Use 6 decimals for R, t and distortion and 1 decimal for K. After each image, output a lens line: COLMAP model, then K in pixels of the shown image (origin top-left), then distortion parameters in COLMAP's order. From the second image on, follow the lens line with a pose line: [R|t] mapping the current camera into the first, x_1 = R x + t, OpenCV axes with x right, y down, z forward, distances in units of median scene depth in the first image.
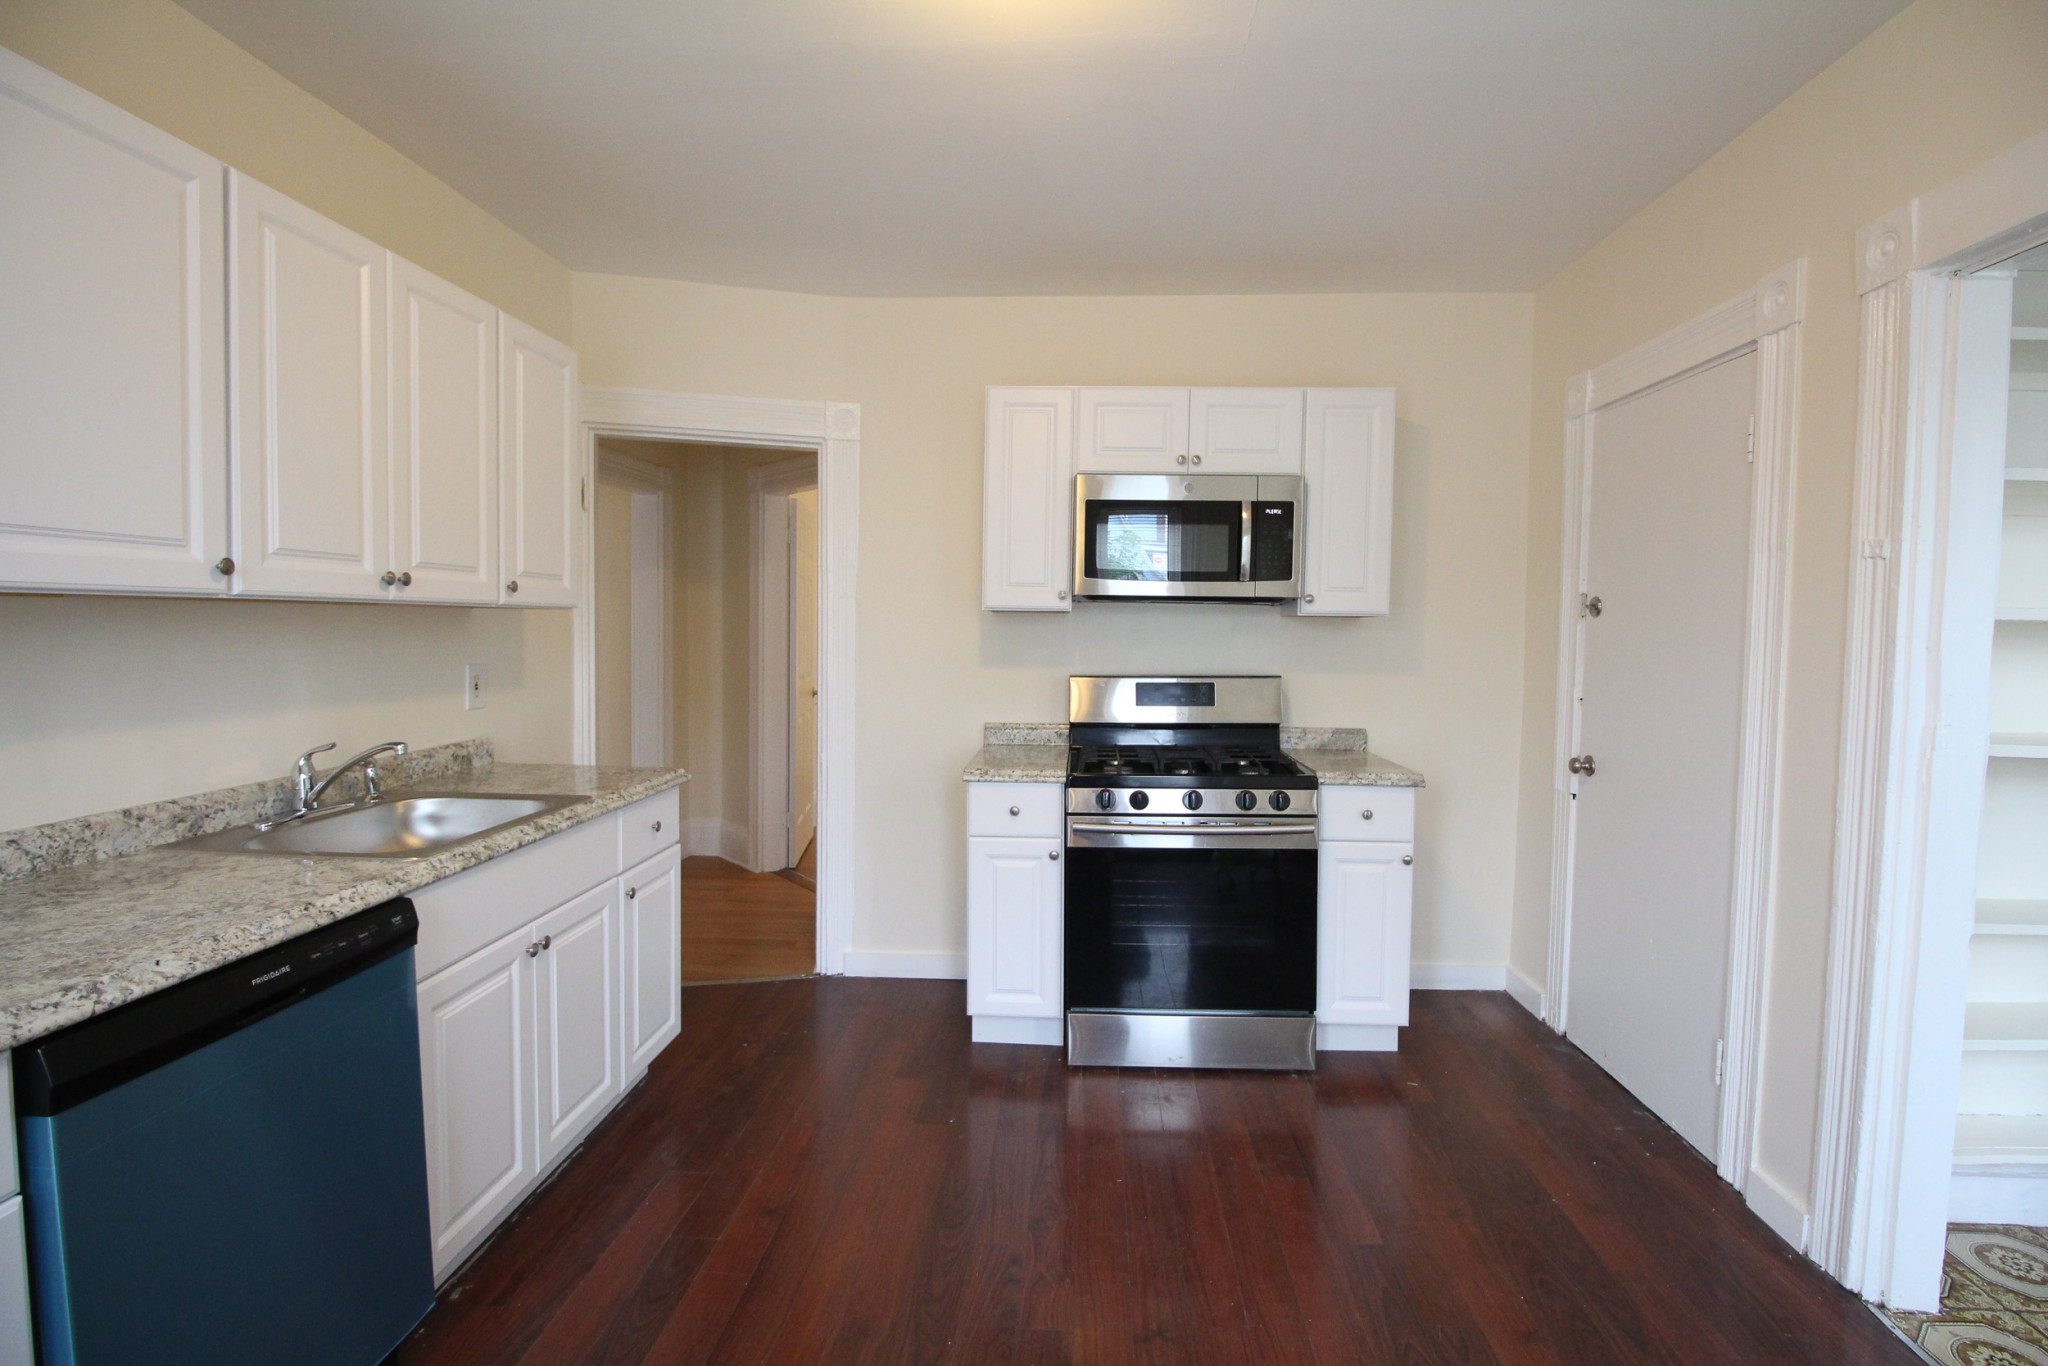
lens RADIAL K [[940.2, 0, 998.3], [0, 940.2, 659.5], [0, 0, 1]] dist [0.000993, -0.013407]
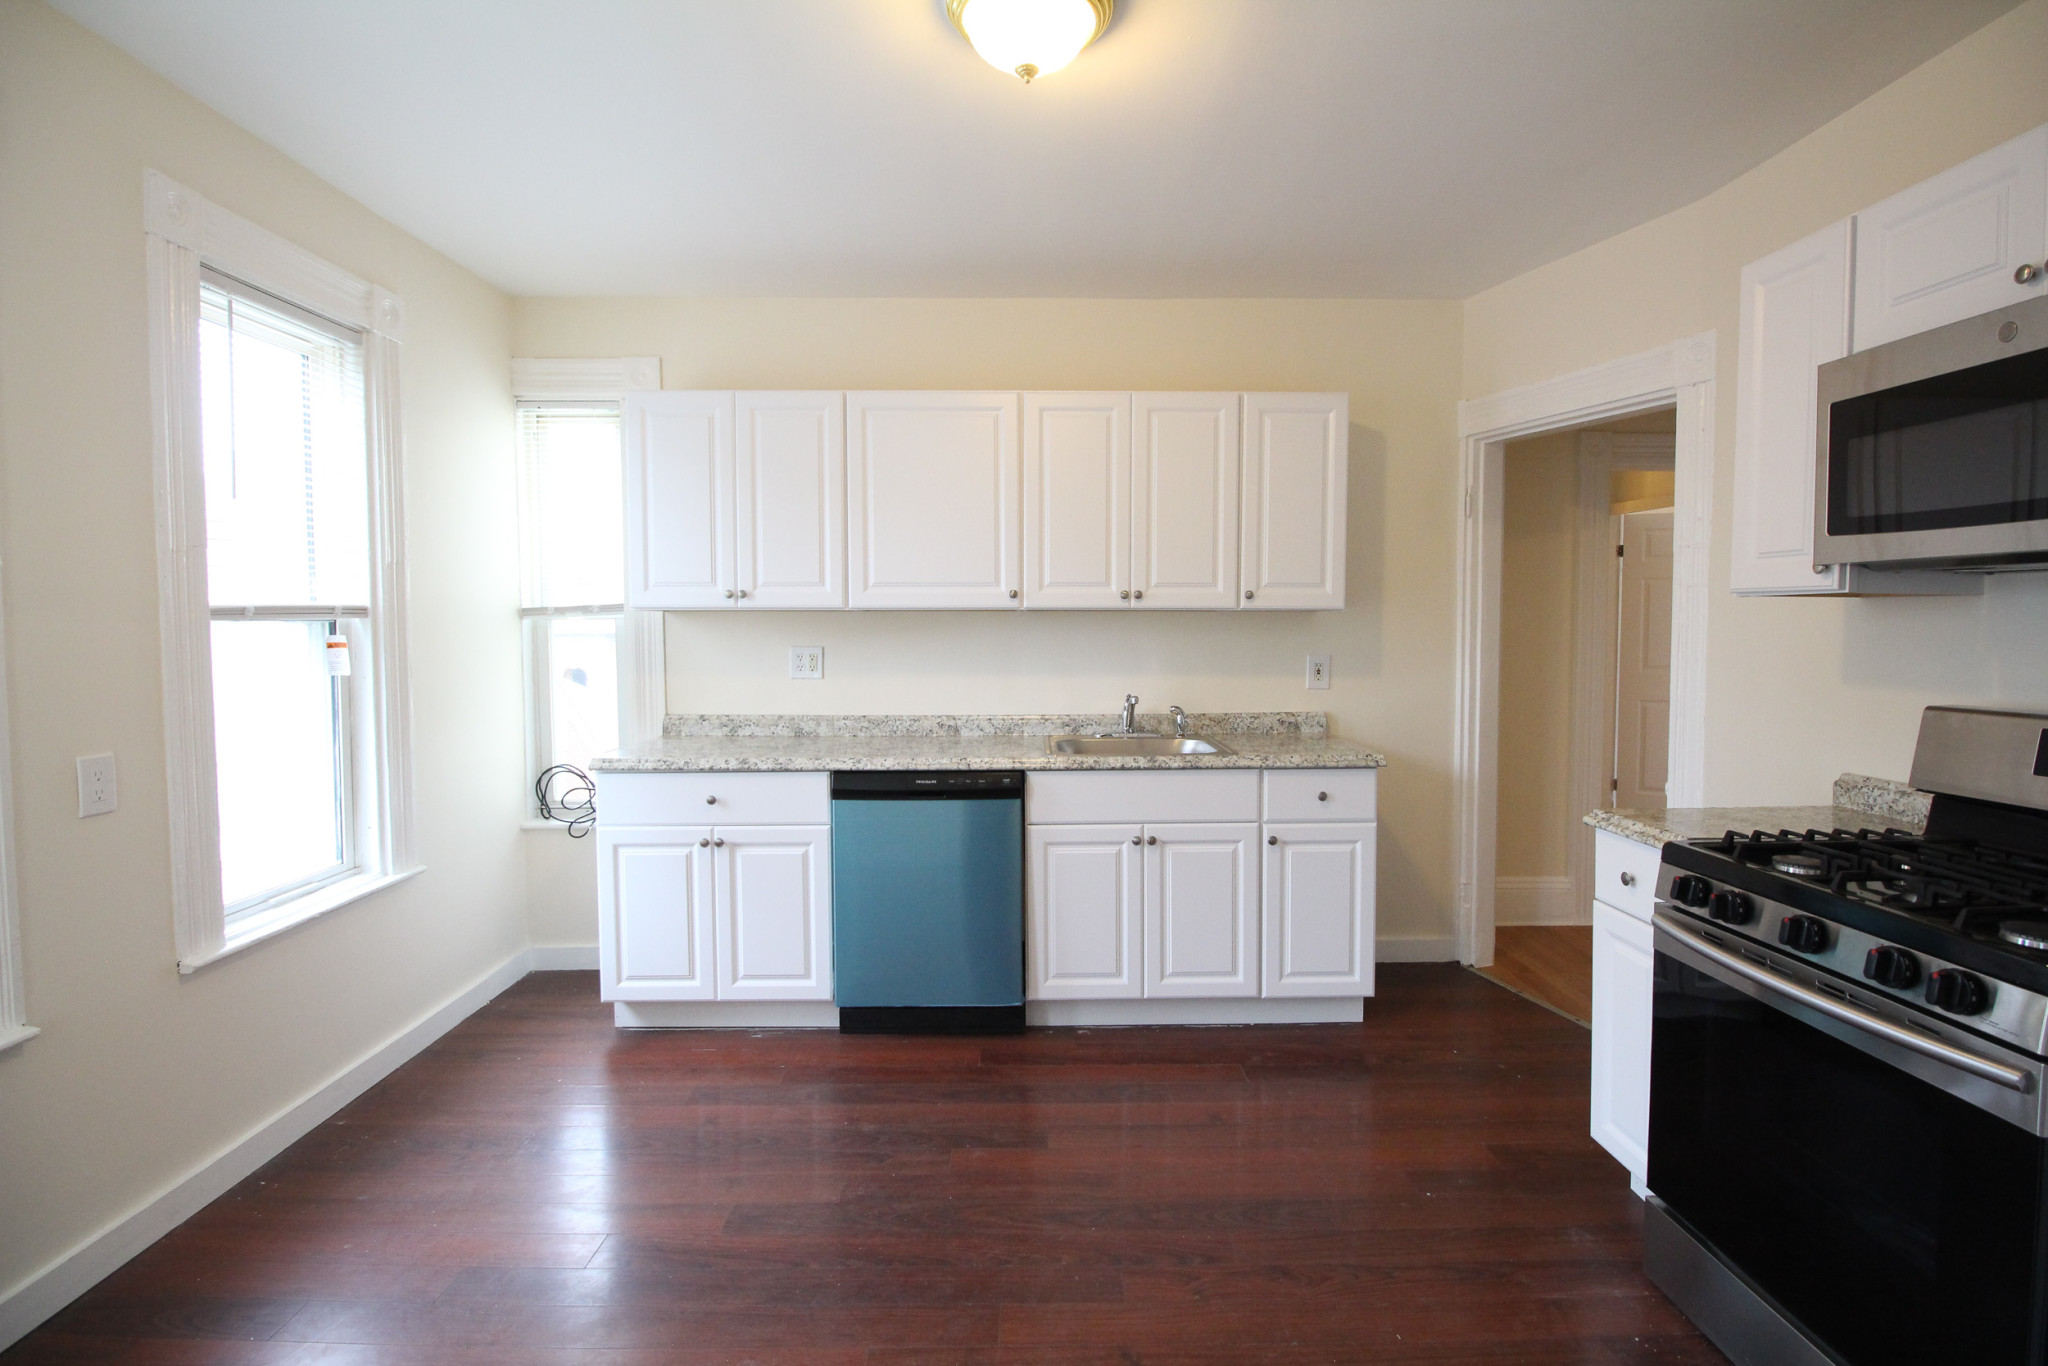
lens RADIAL K [[944.9, 0, 1039.3], [0, 944.9, 665.9], [0, 0, 1]] dist [-0.001868, -0.011200]
pose [[0.106904, 0.040502, -0.993444, 0.972069], [-0.036485, 0.998657, 0.036789, -0.017872], [0.993600, 0.032313, 0.108238, 0.676848]]
